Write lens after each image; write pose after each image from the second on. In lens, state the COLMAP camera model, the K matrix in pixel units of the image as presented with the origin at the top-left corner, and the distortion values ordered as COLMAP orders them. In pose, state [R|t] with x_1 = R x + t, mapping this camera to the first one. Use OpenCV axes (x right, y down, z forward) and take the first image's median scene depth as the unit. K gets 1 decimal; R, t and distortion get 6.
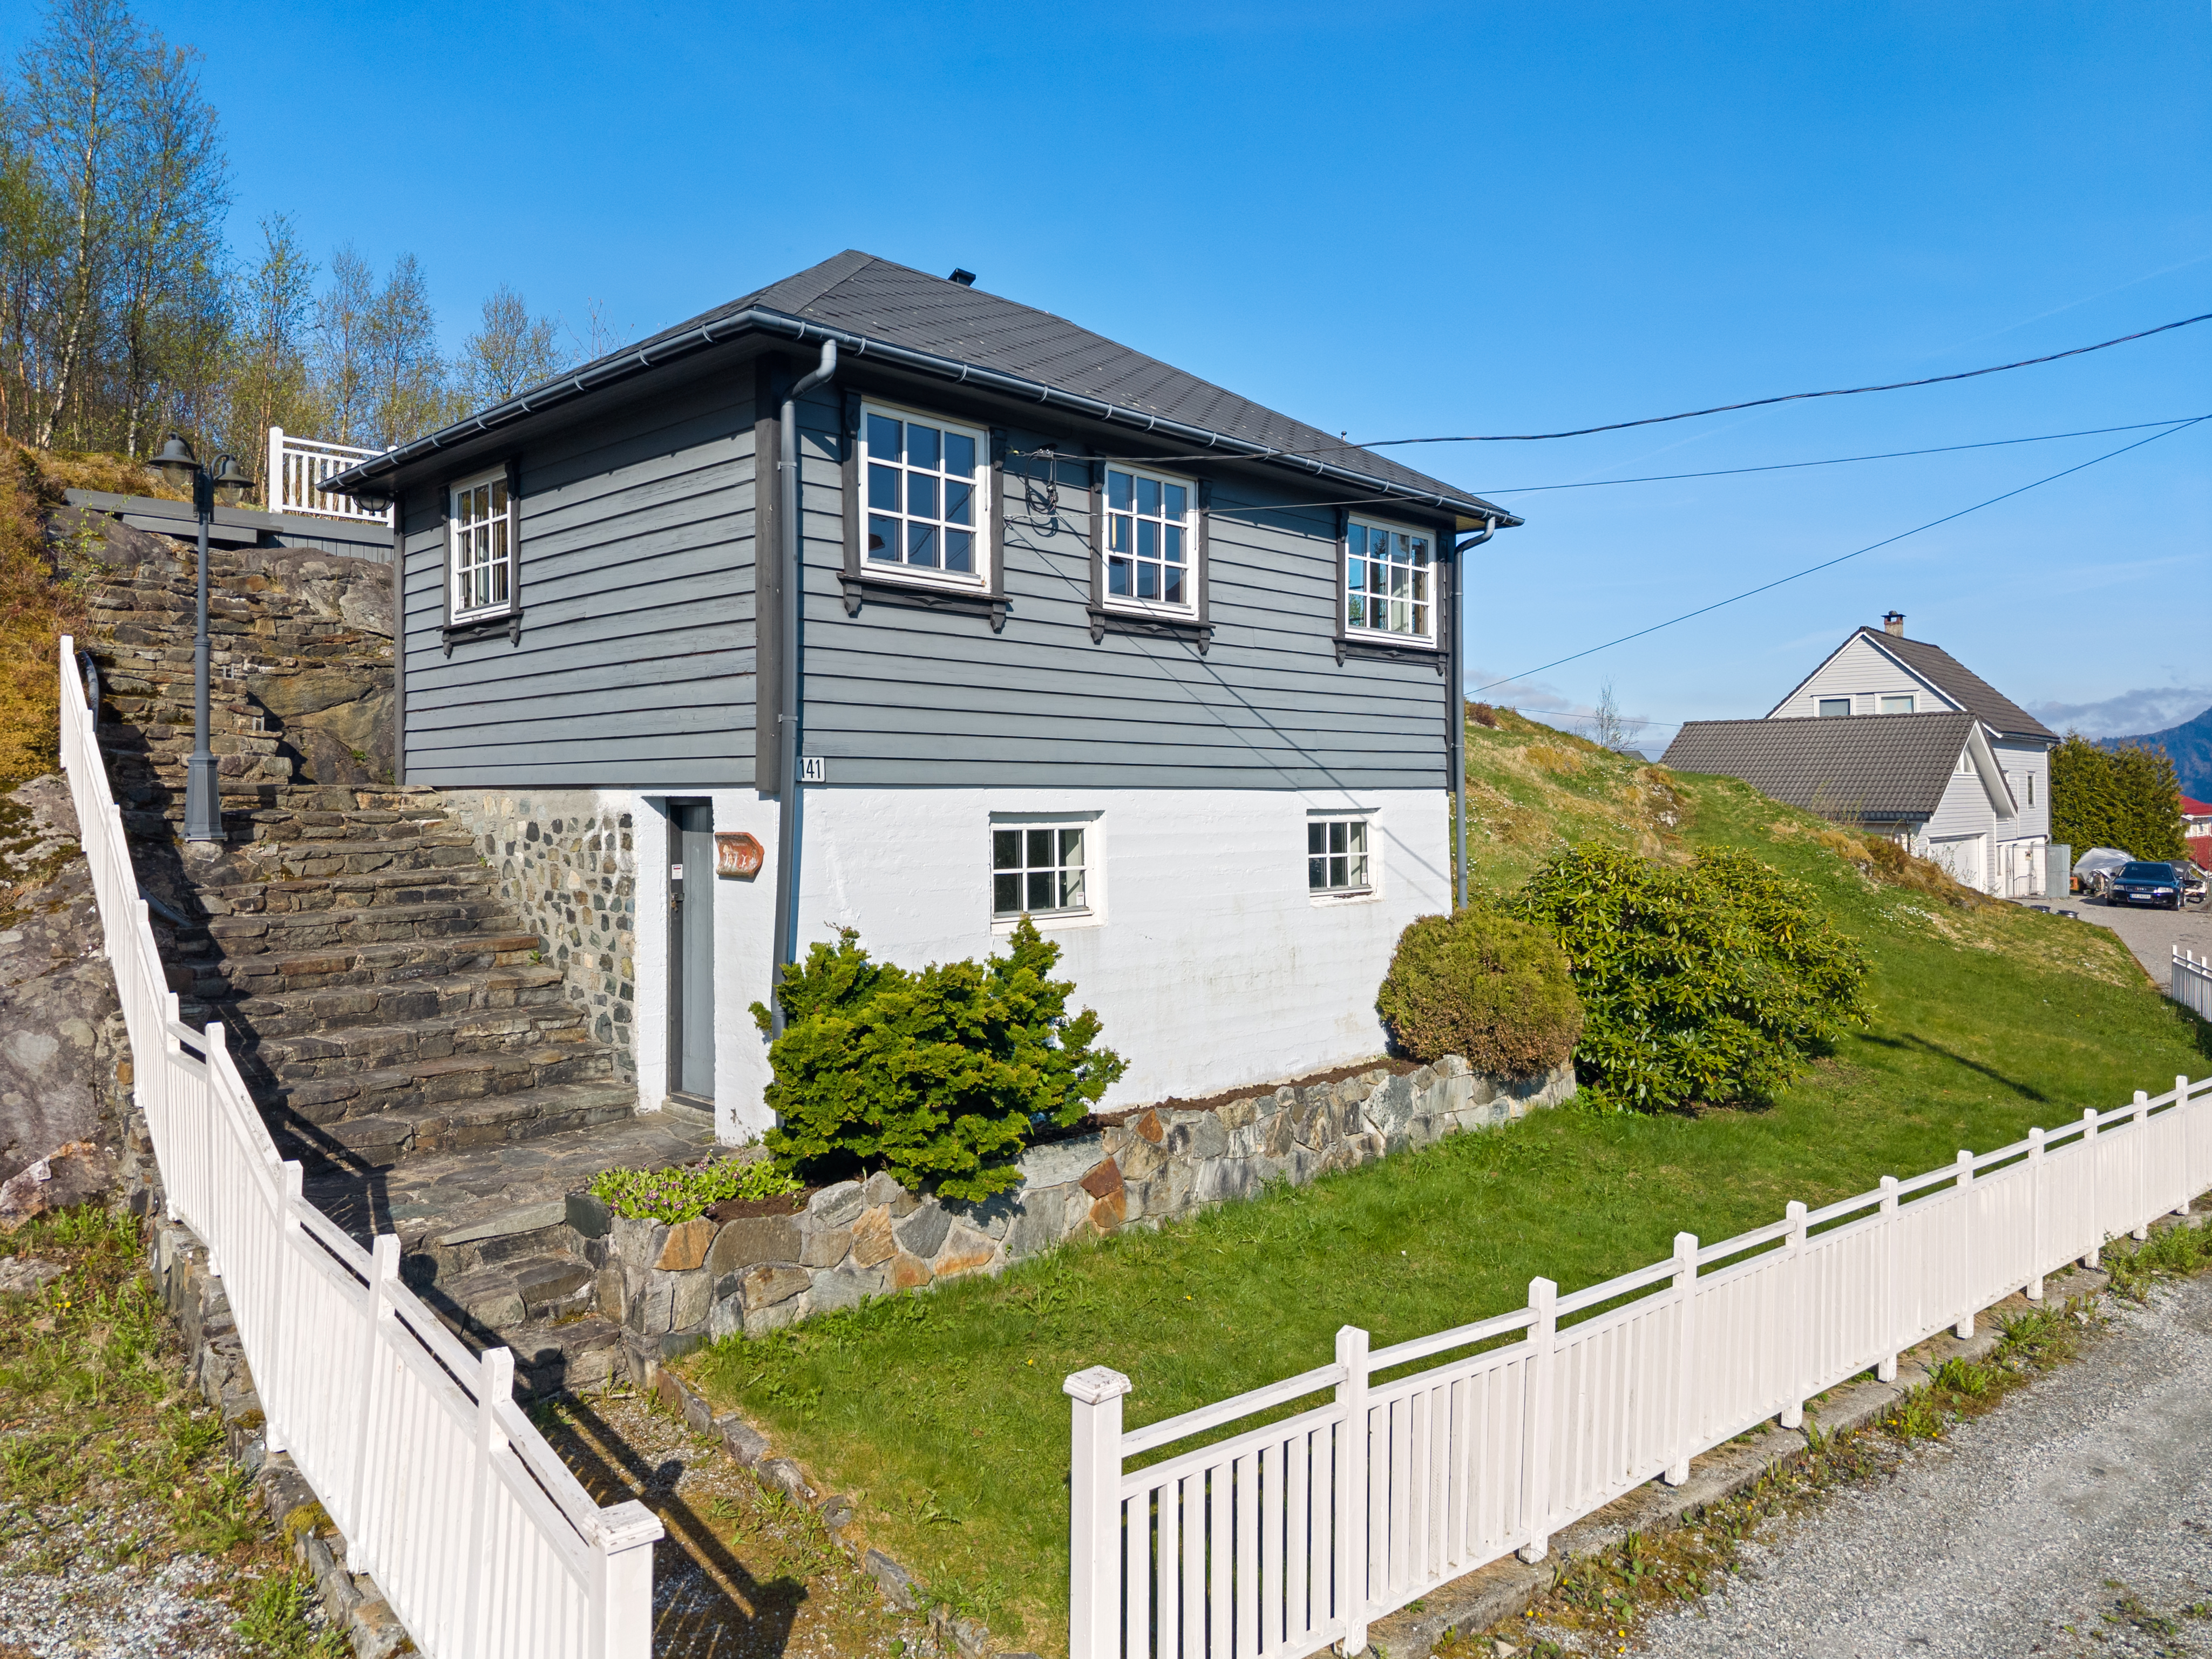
lens RADIAL K [[1531.6, 0, 1141.3], [0, 1531.6, 809.0], [0, 0, 1]] dist [-0.001244, -0.003997]
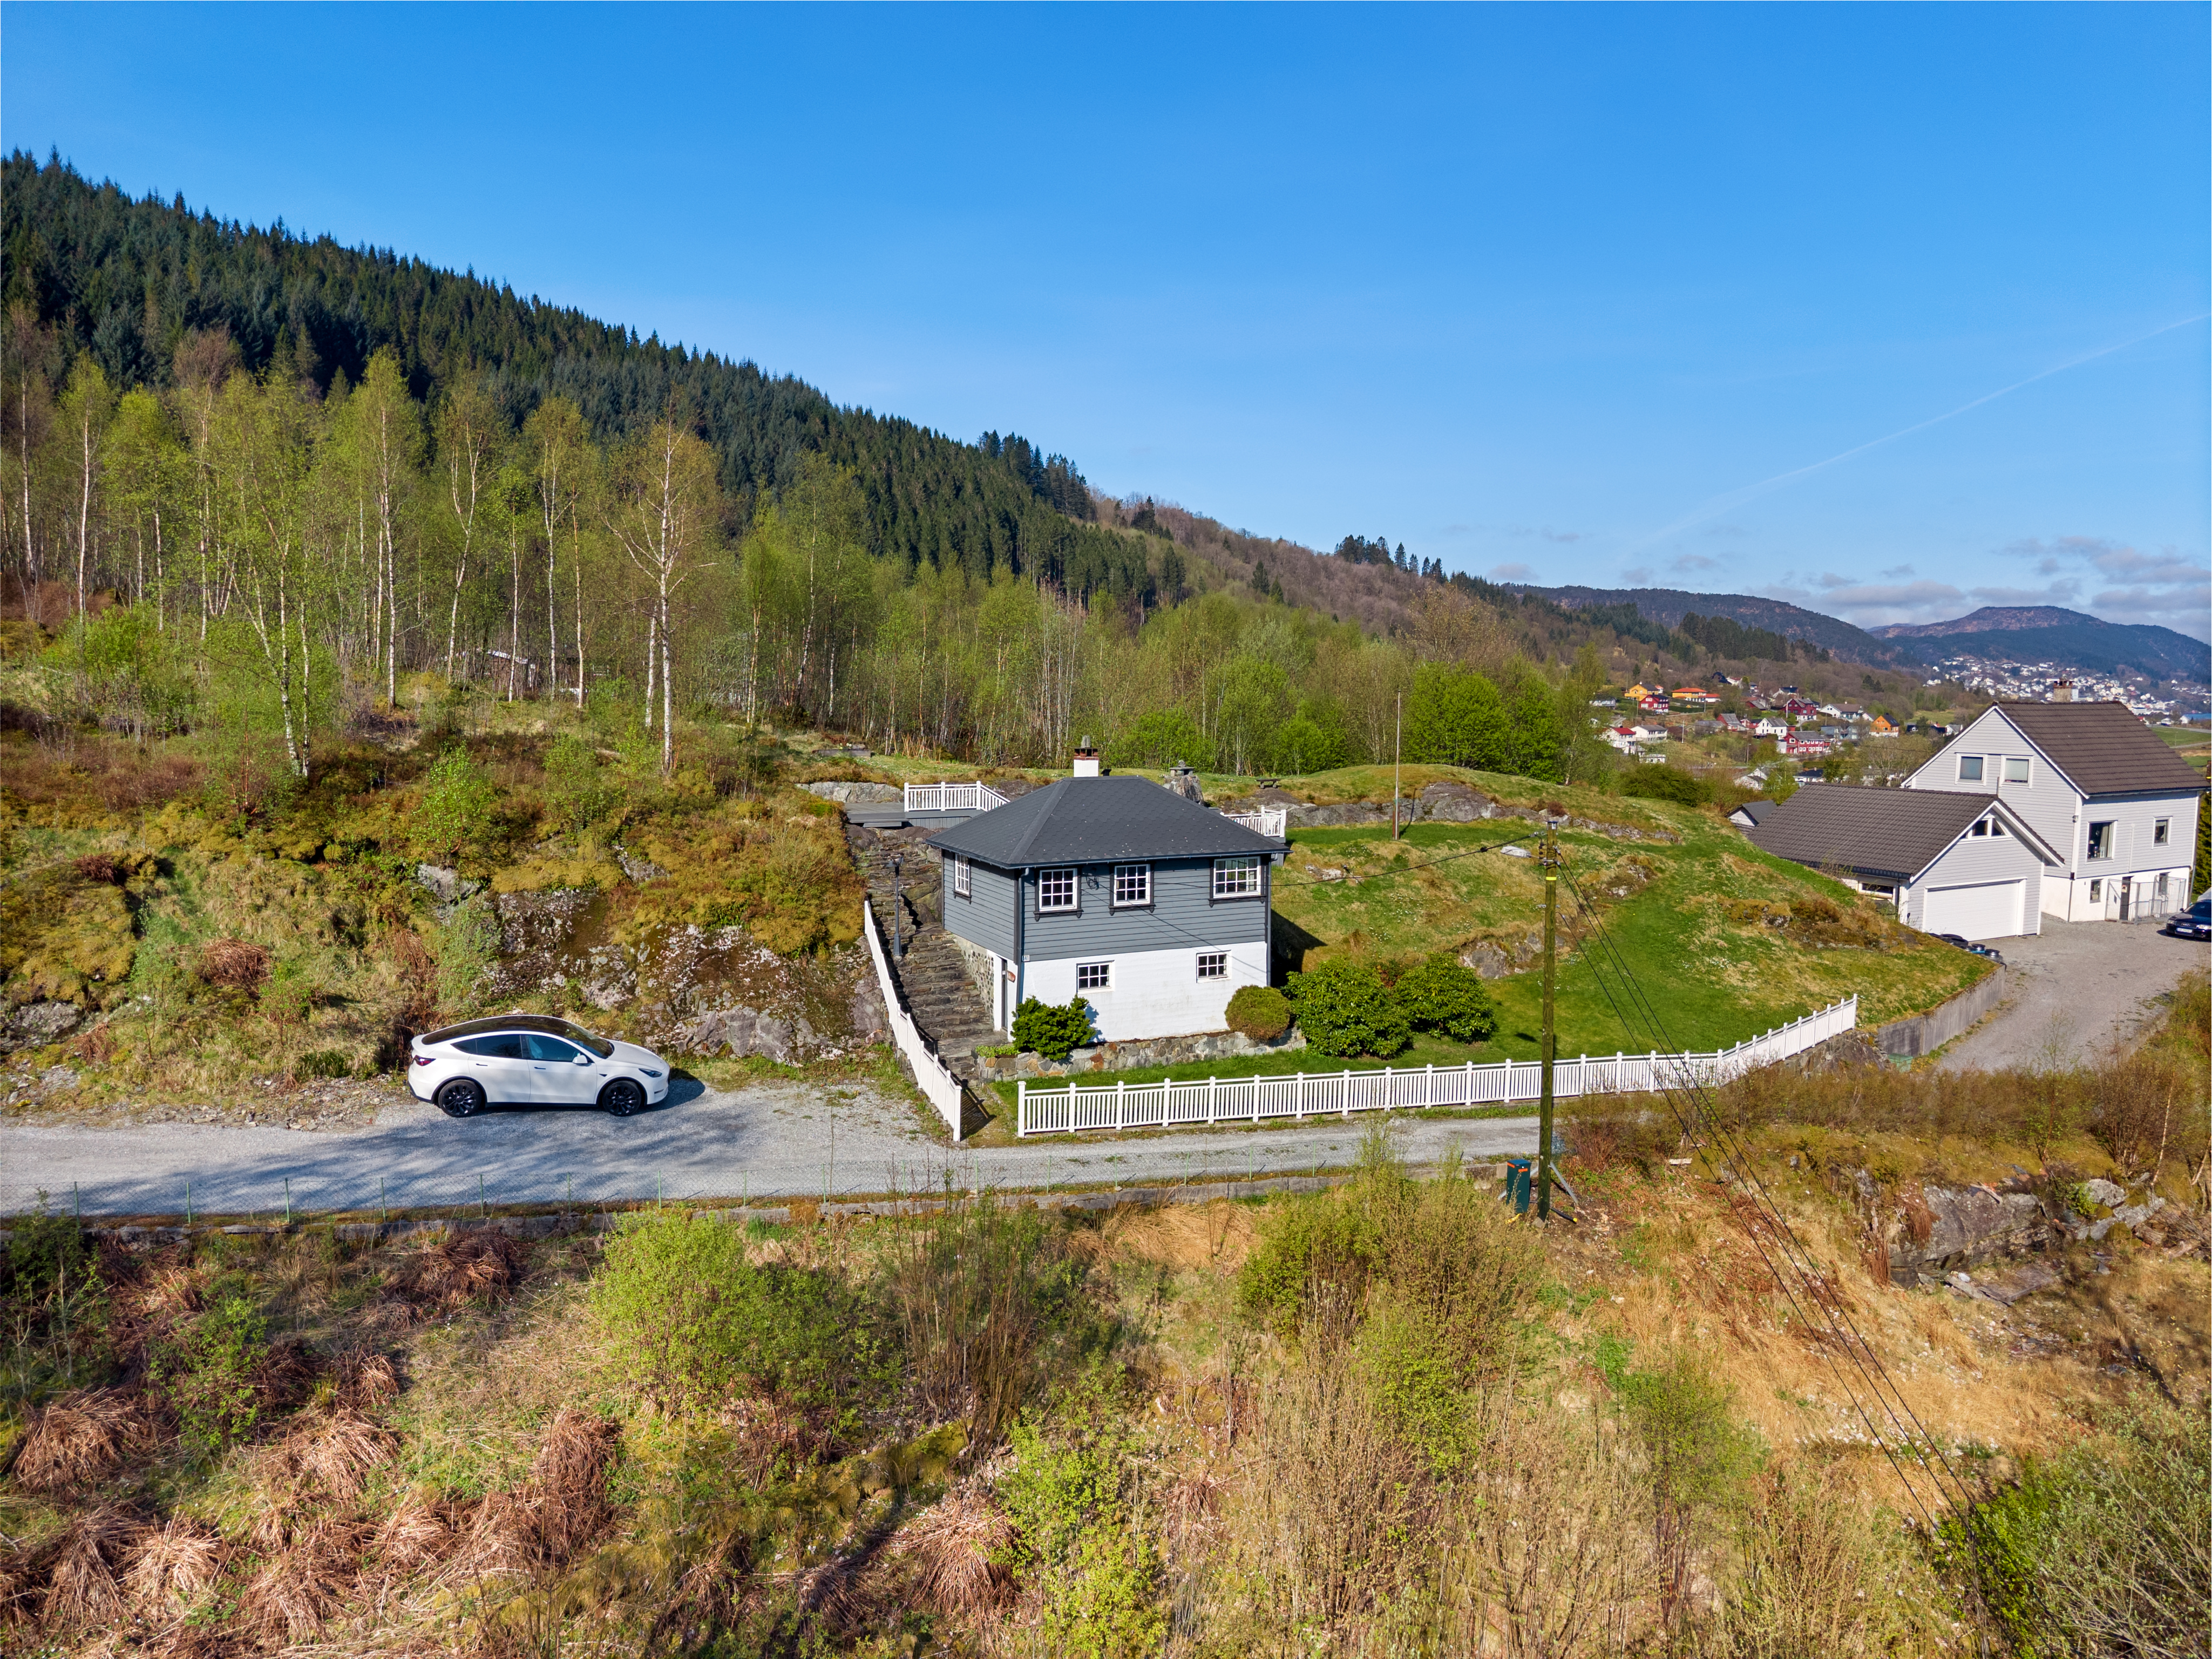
lens RADIAL K [[1531.6, 0, 1141.3], [0, 1531.6, 809.0], [0, 0, 1]] dist [-0.001244, -0.003997]
pose [[0.943075, 0.039070, -0.330278, 1.350752], [-0.014524, 0.996967, 0.076464, -0.702114], [0.332263, -0.067315, 0.940781, -2.637026]]
